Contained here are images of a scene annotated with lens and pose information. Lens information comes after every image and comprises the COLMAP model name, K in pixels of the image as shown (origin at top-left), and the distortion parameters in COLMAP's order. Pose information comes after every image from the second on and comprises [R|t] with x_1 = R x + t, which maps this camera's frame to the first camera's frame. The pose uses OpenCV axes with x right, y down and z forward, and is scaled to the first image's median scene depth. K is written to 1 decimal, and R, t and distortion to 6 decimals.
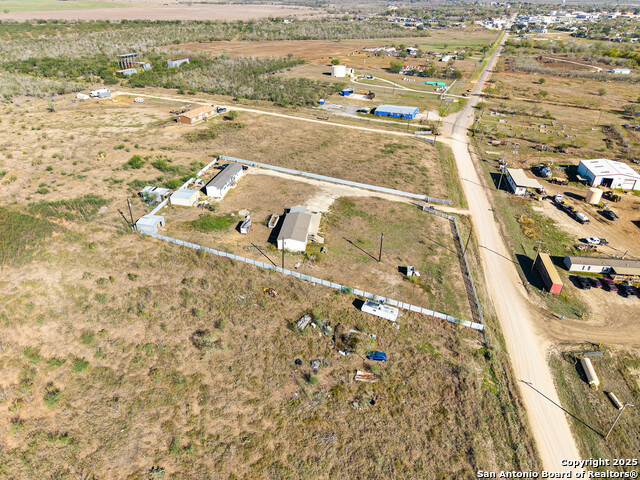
lens RADIAL K [[428.3, 0, 320.9], [0, 428.3, 238.8], [0, 0, 1]] dist [0.021522, -0.021082]
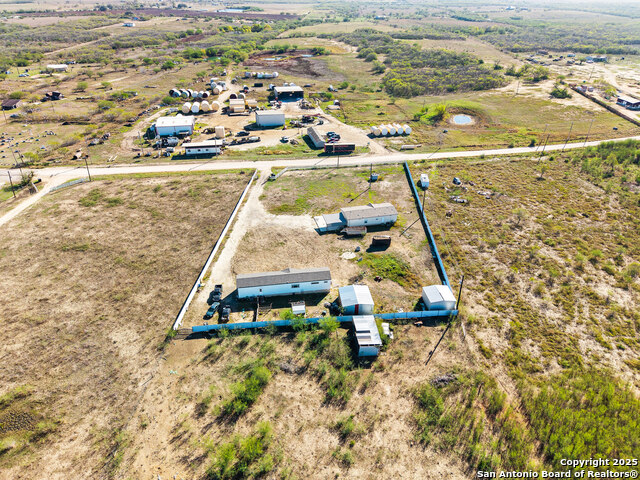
lens RADIAL K [[428.3, 0, 320.9], [0, 428.3, 238.8], [0, 0, 1]] dist [0.021522, -0.021082]
pose [[-0.338441, -0.499125, 0.797704, -0.752088], [0.468122, 0.646079, 0.602862, -0.566854], [-0.816284, 0.577457, 0.014992, 0.933679]]
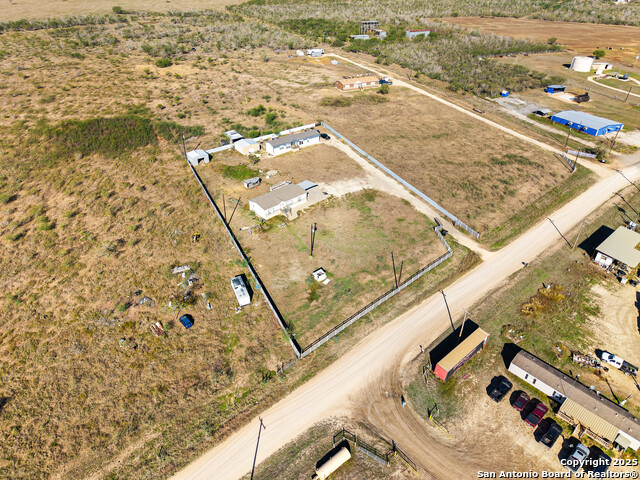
lens RADIAL K [[428.3, 0, 320.9], [0, 428.3, 238.8], [0, 0, 1]] dist [0.021522, -0.021082]
pose [[0.761468, 0.358678, -0.539922, 0.501016], [-0.332090, 0.931203, 0.150256, -0.099767], [0.556671, 0.064887, 0.828195, 0.183711]]
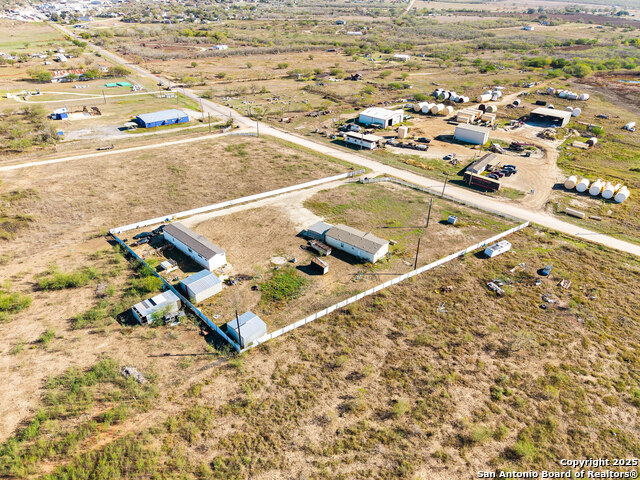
lens RADIAL K [[428.3, 0, 320.9], [0, 428.3, 238.8], [0, 0, 1]] dist [0.021522, -0.021082]
pose [[0.531802, -0.444937, 0.720568, -0.650671], [0.426524, 0.875788, 0.225994, -0.227767], [-0.731618, 0.187155, 0.655522, 0.367435]]
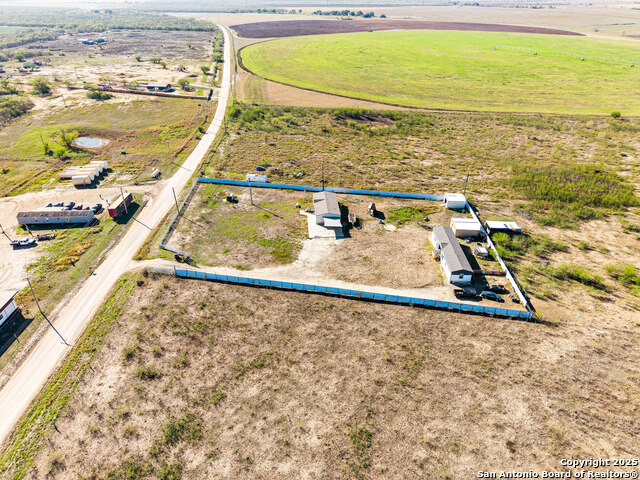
lens RADIAL K [[428.3, 0, 320.9], [0, 428.3, 238.8], [0, 0, 1]] dist [0.021522, -0.021082]
pose [[-0.985234, 0.070874, -0.155858, 0.109354], [-0.101213, 0.493127, 0.864050, -0.781446], [0.138097, 0.867066, -0.478672, 1.337535]]
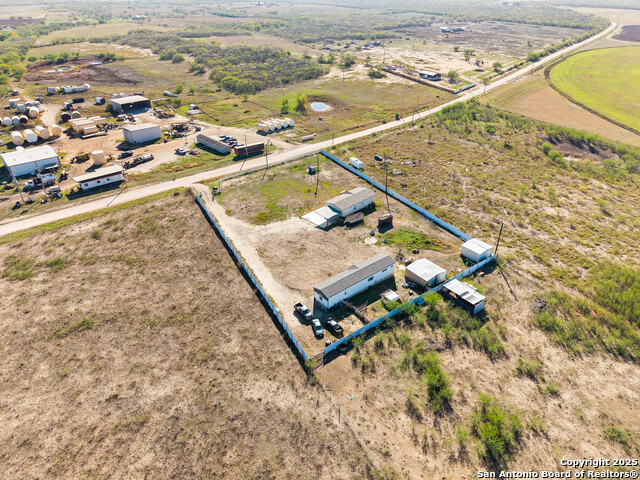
lens RADIAL K [[428.3, 0, 320.9], [0, 428.3, 238.8], [0, 0, 1]] dist [0.021522, -0.021082]
pose [[-0.772063, -0.342080, 0.535631, -0.522633], [0.311124, 0.531464, 0.787875, -0.720077], [-0.554185, 0.774937, -0.303895, 1.214901]]
